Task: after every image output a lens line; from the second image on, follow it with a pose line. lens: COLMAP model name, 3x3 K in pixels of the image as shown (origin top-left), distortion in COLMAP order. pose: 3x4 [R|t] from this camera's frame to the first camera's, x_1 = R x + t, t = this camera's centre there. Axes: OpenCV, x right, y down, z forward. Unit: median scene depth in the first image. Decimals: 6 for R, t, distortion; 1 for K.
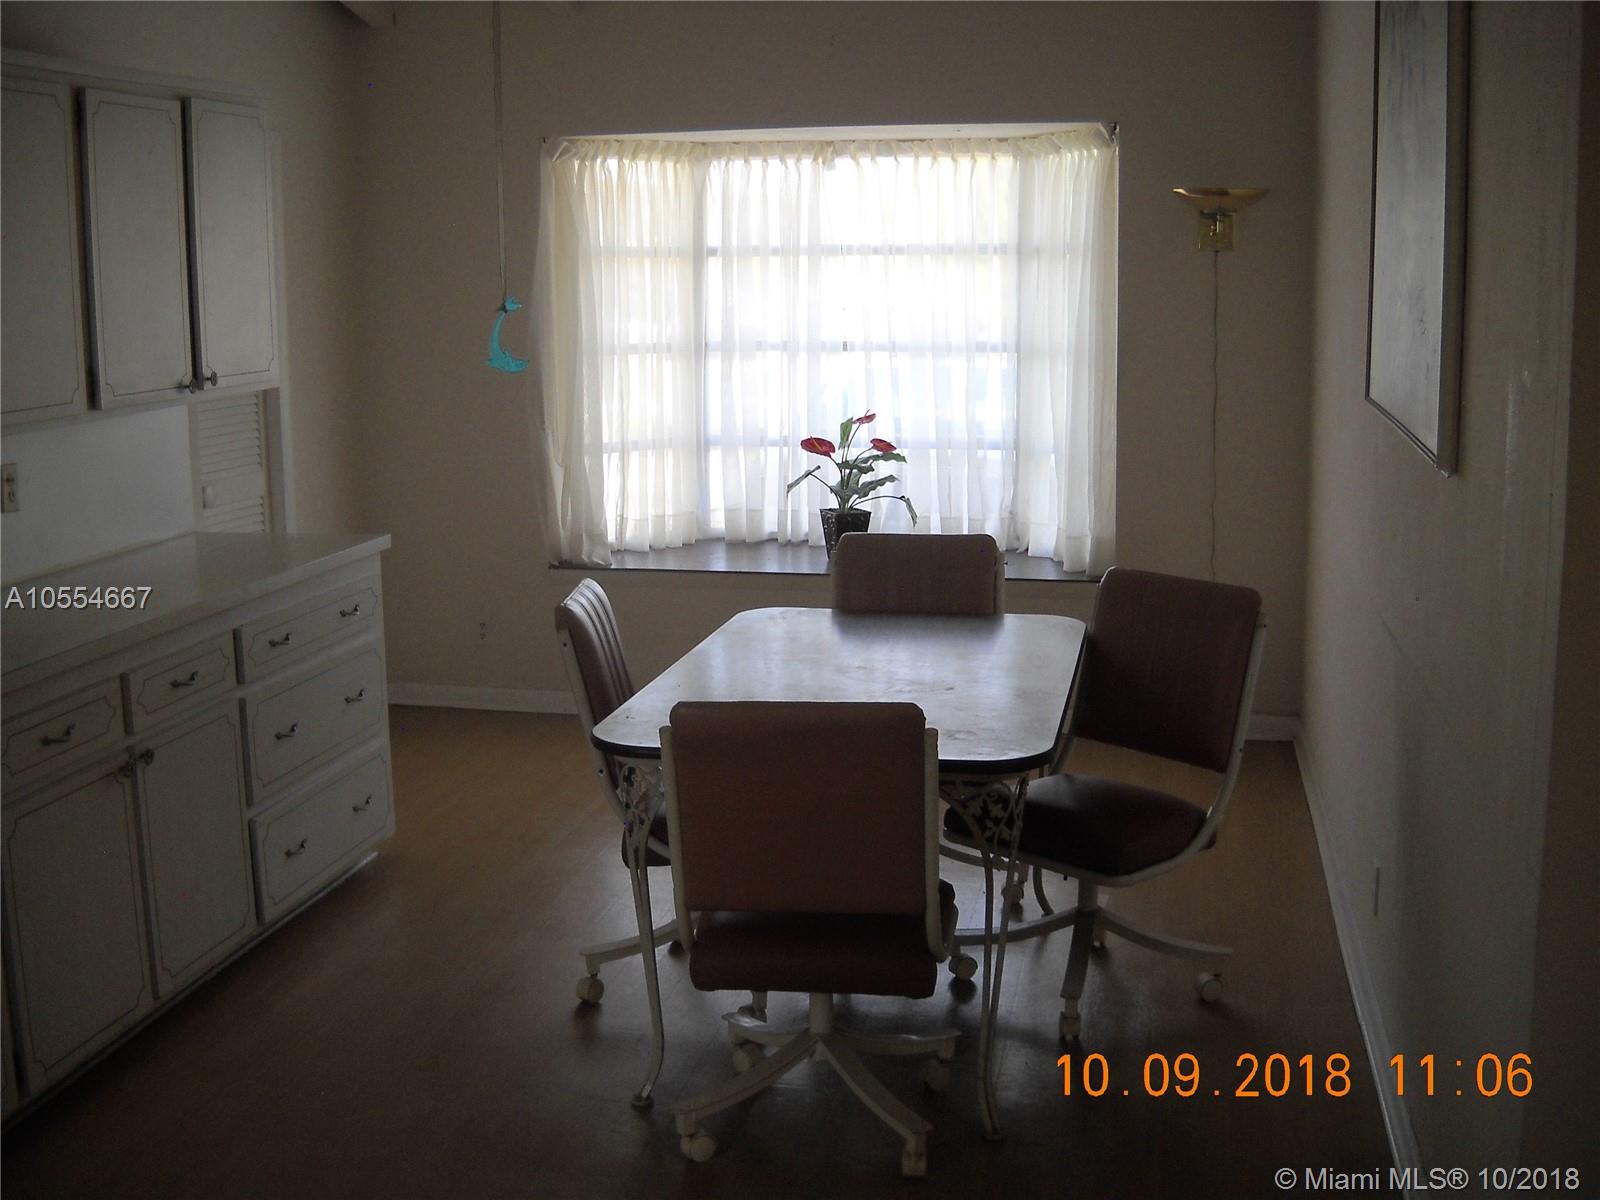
lens RADIAL K [[1819.5, 0, 800.0], [0, 1819.5, 600.0], [0, 0, 1]] dist [-0.247463, 0.178681]
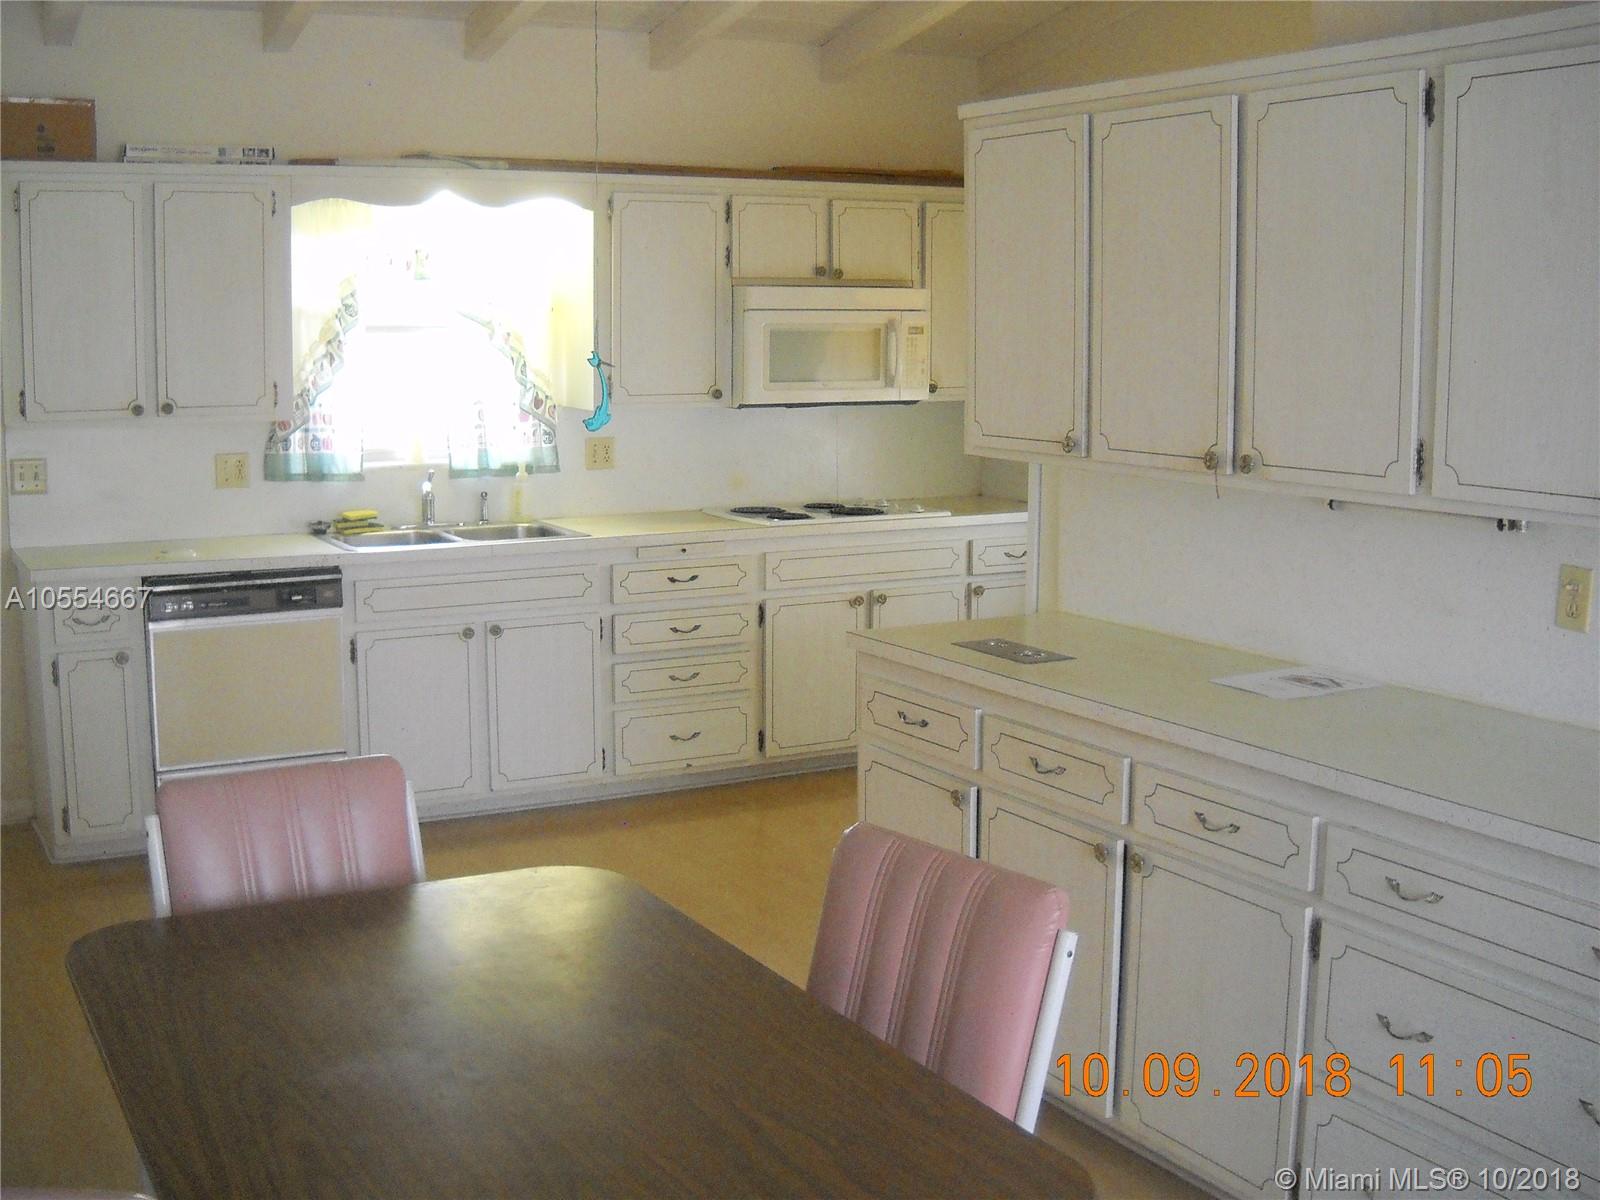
lens RADIAL K [[1819.5, 0, 800.0], [0, 1819.5, 600.0], [0, 0, 1]] dist [-0.247463, 0.178681]
pose [[-0.754624, 0.108588, -0.647110, 0.331726], [-0.111456, 0.950667, 0.289500, -0.286600], [0.646622, 0.290588, -0.705293, 1.546108]]
